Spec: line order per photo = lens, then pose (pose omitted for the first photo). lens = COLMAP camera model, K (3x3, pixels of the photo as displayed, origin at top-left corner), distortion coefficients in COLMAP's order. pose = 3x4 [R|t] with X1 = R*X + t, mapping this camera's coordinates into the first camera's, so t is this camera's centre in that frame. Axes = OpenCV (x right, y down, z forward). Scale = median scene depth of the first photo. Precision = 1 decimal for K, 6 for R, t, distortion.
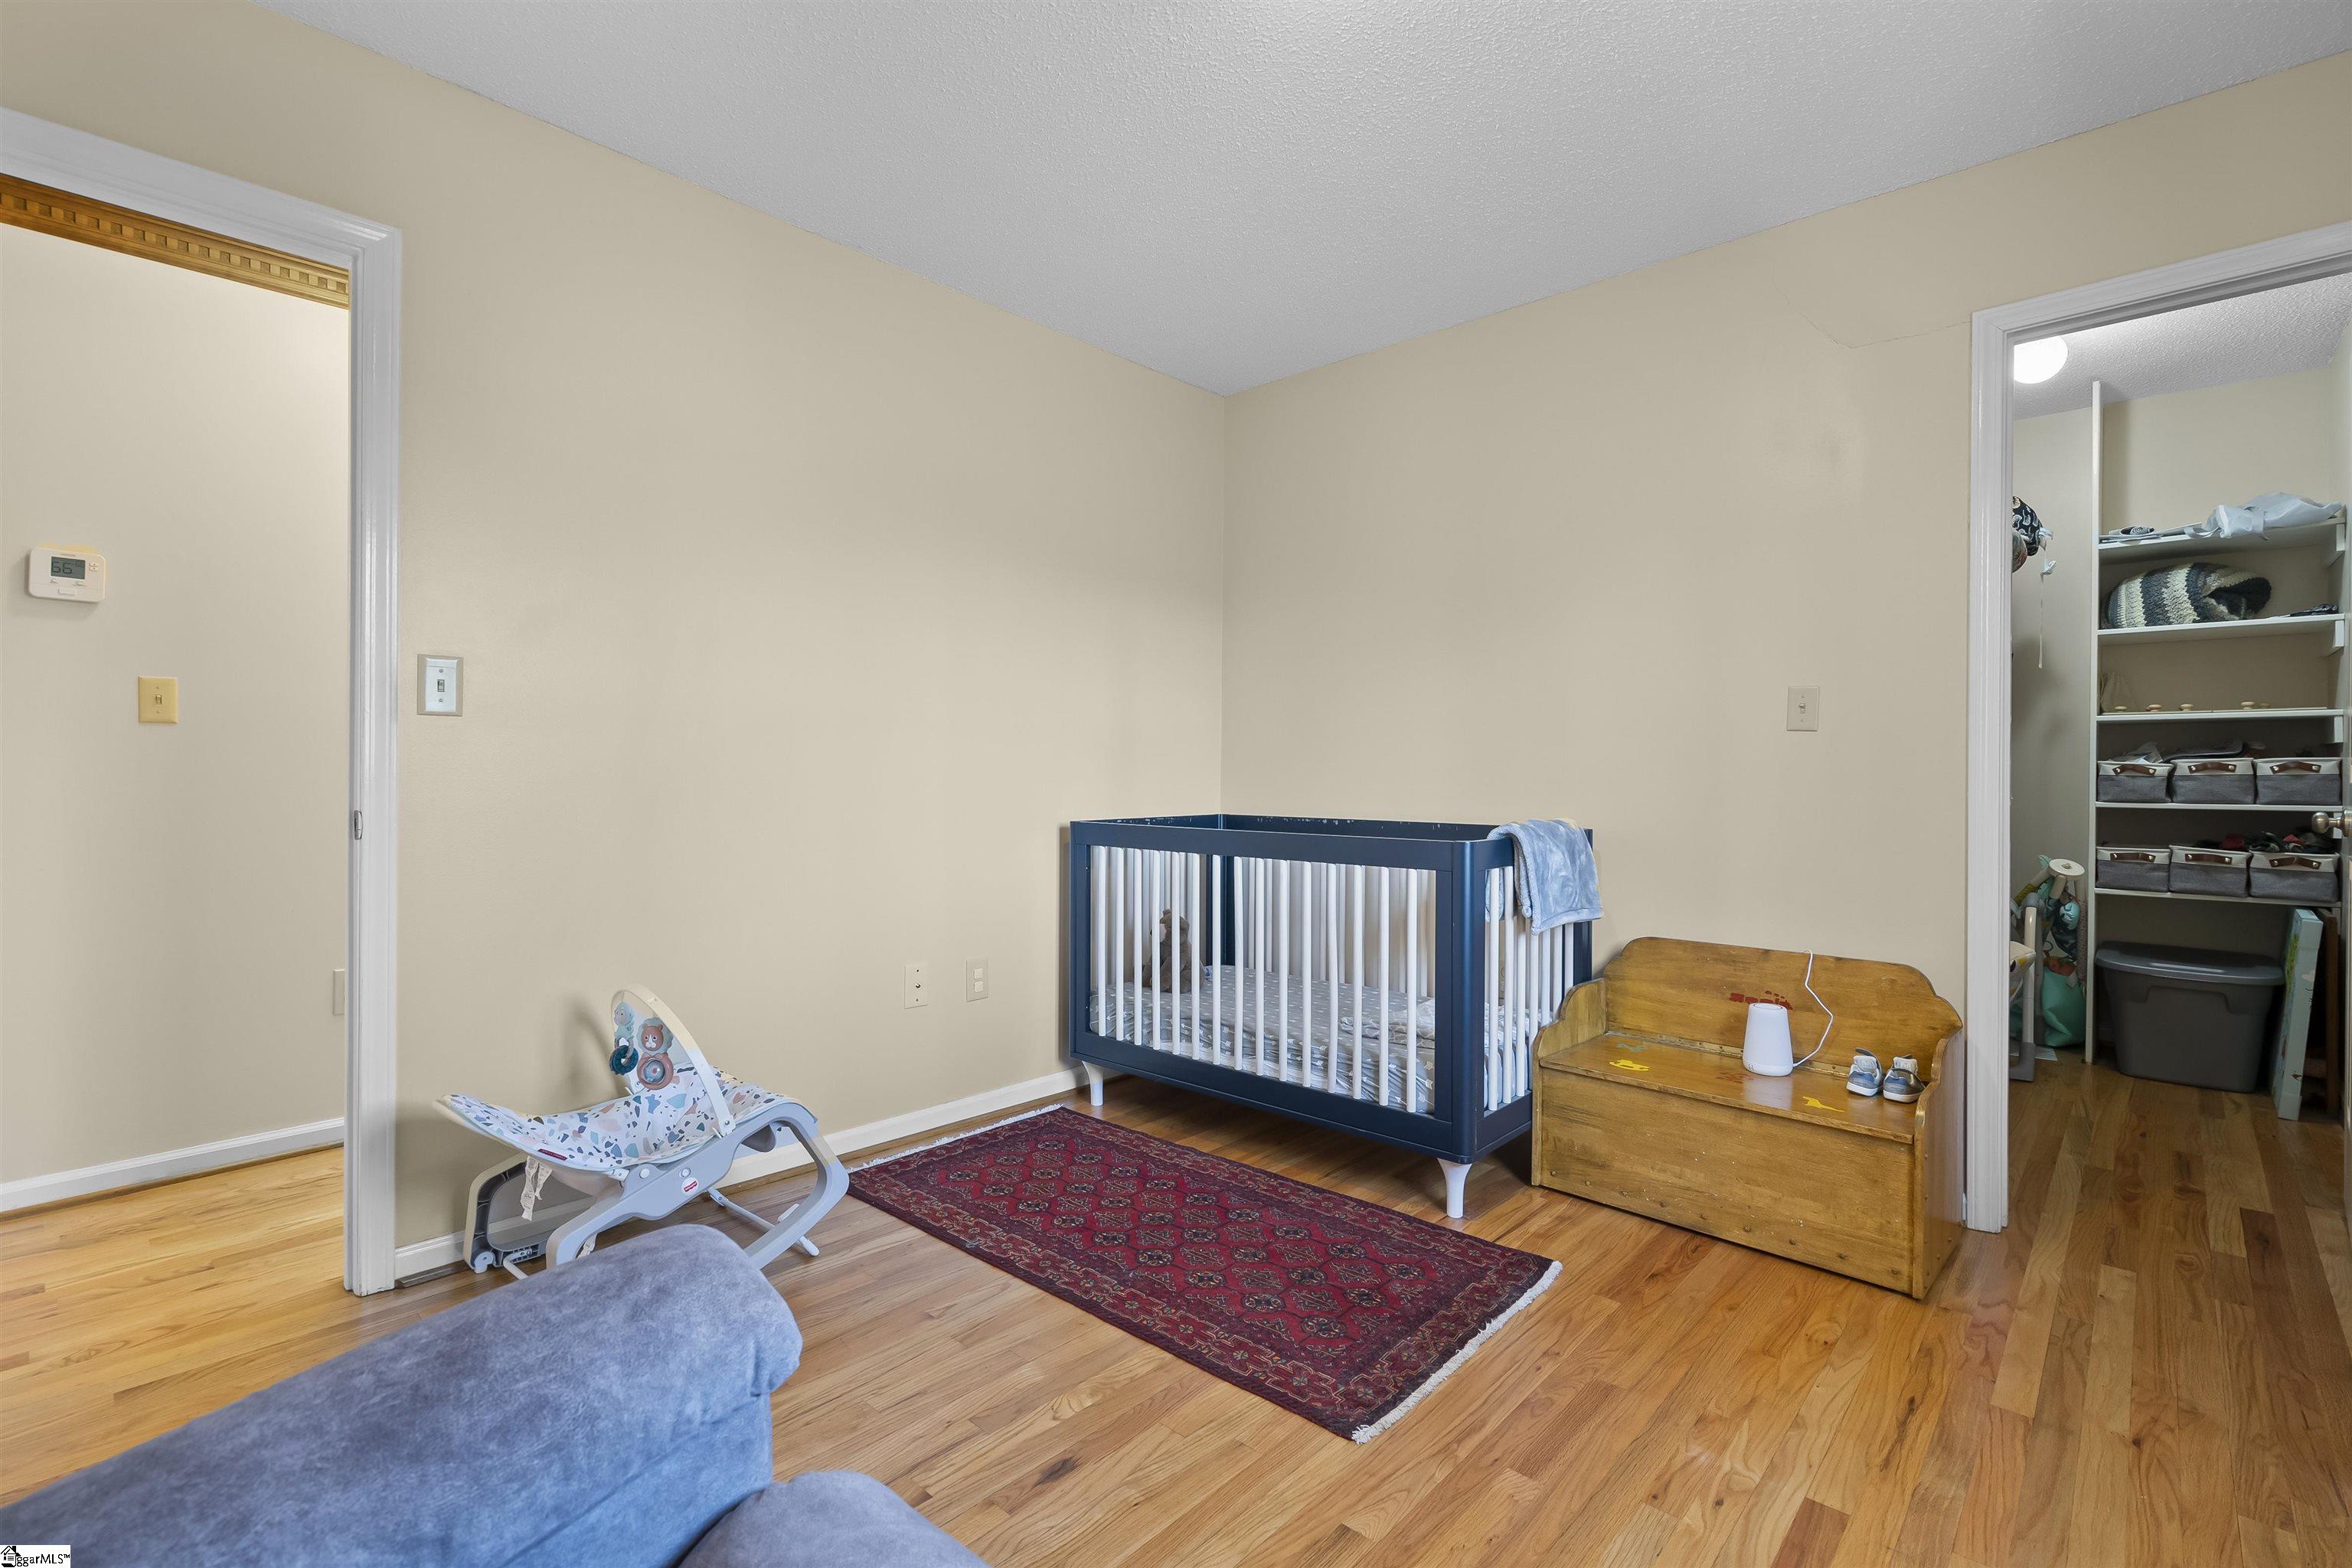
lens RADIAL K [[1071.7, 0, 1176.0], [0, 1071.7, 784.0], [0, 0, 1]] dist [-0.003719, -0.000356]
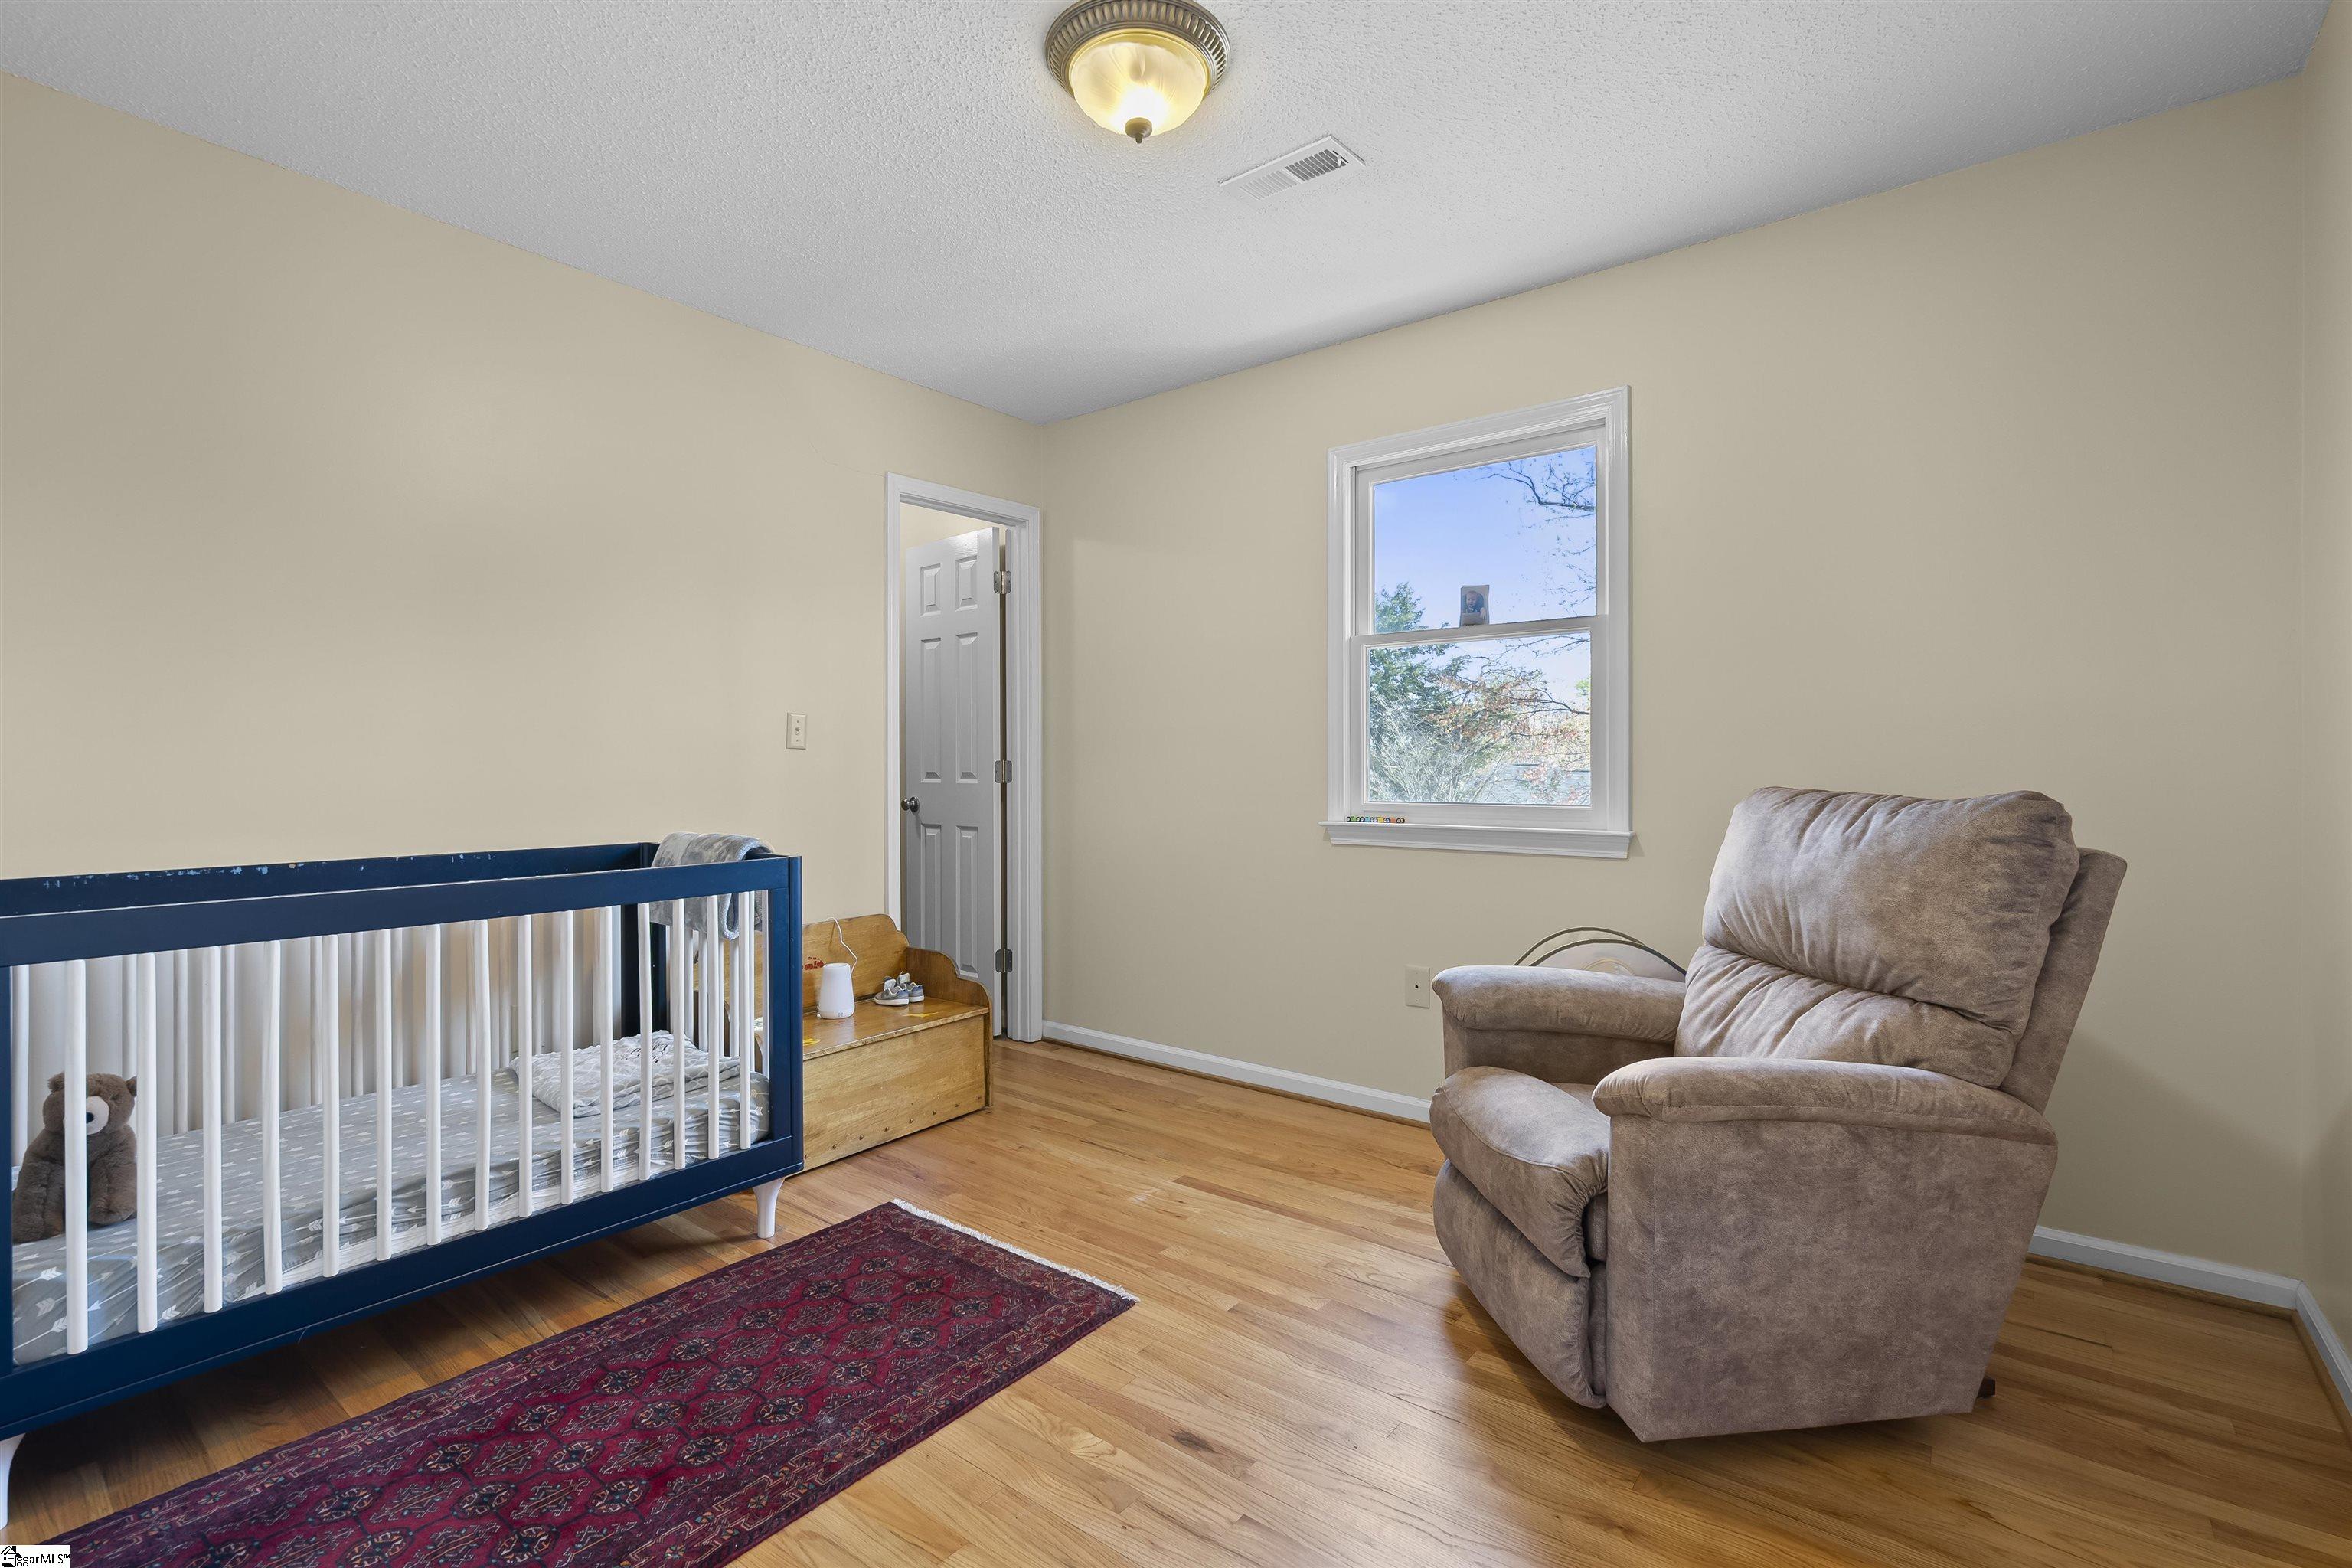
lens RADIAL K [[1071.7, 0, 1176.0], [0, 1071.7, 784.0], [0, 0, 1]] dist [-0.003719, -0.000356]
pose [[-0.077522, -0.020591, 0.996778, -0.754884], [0.019408, 0.999566, 0.022158, -0.028014], [-0.996802, 0.021063, -0.077088, 0.701253]]
